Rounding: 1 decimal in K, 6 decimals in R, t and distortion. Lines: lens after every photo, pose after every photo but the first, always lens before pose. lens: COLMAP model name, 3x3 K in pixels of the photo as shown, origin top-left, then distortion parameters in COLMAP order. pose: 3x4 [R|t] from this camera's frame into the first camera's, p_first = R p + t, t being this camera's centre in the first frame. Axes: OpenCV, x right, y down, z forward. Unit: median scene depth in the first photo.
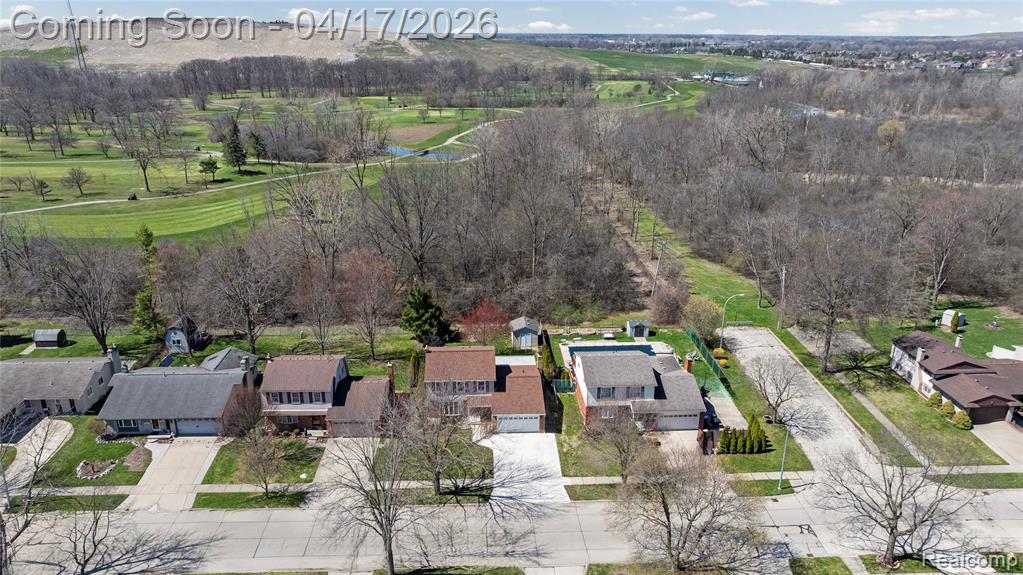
lens RADIAL K [[711.1, 0, 509.0], [0, 711.1, 312.2], [0, 0, 1]] dist [-0.037150, 0.042274]
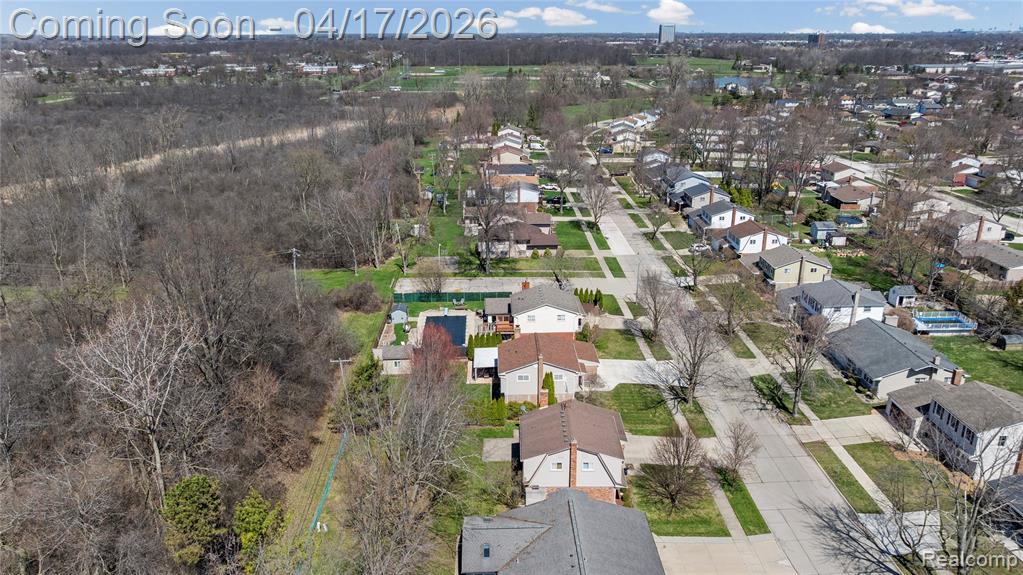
lens RADIAL K [[743.9, 0, 515.4], [0, 743.9, 274.4], [0, 0, 1]] dist [0.002614, 0.002563]
pose [[-0.003713, -0.314864, 0.949129, -1.036960], [0.369117, 0.881678, 0.293932, -0.356041], [-0.929376, 0.351431, 0.112948, 0.881862]]
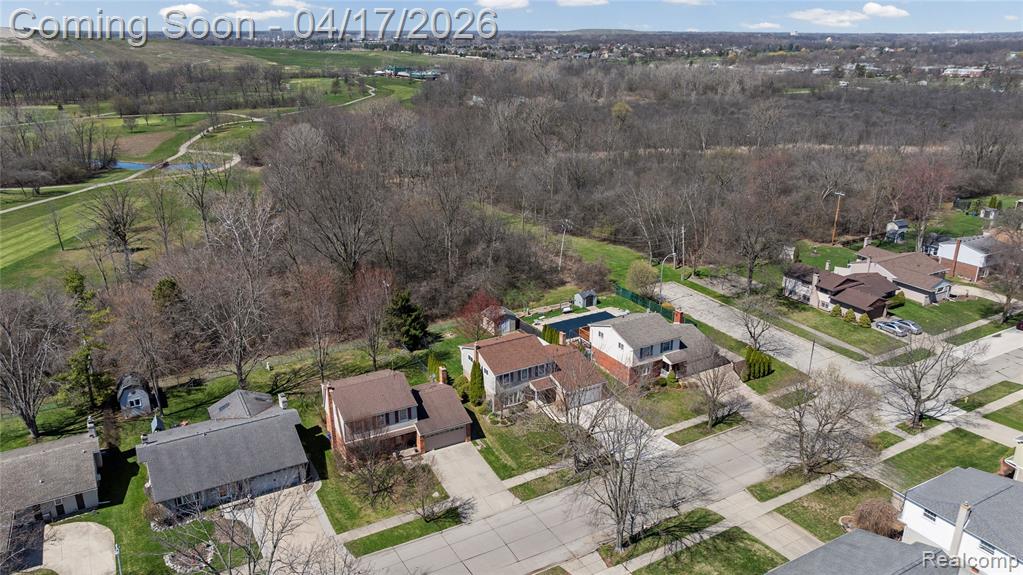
lens RADIAL K [[720.8, 0, 508.2], [0, 720.8, 287.9], [0, 0, 1]] dist [-0.025533, 0.019106]
pose [[0.890492, -0.153507, 0.428323, -0.498176], [0.166450, 0.986023, 0.007328, -0.028007], [-0.423461, 0.064769, 0.903596, 0.063135]]
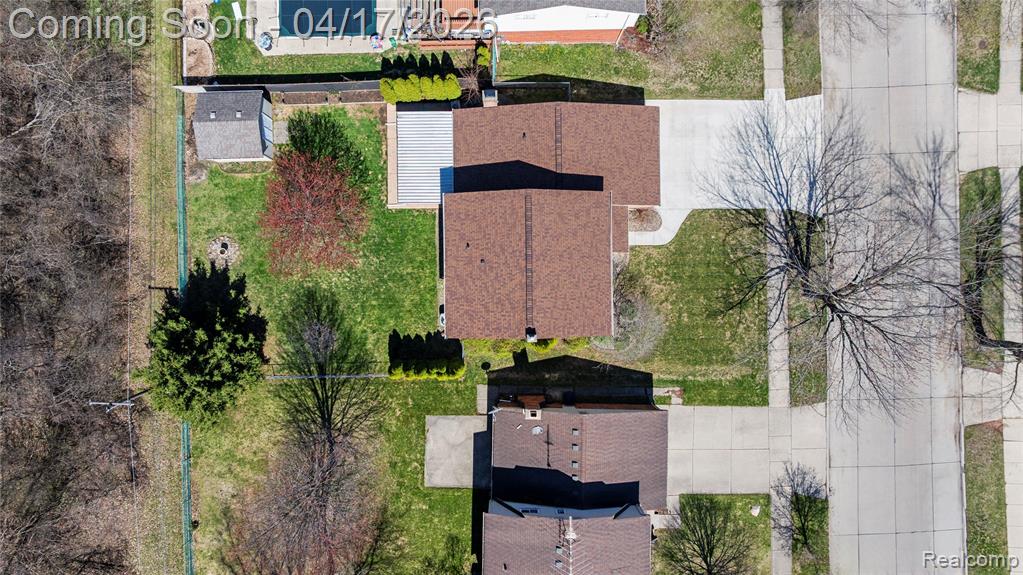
lens RADIAL K [[720.8, 0, 508.2], [0, 720.8, 287.9], [0, 0, 1]] dist [-0.025533, 0.019106]
pose [[0.025194, -0.999649, -0.008153, -0.080253], [0.356917, 0.001376, 0.934135, -0.386356], [-0.933796, -0.026445, 0.356827, 0.853568]]
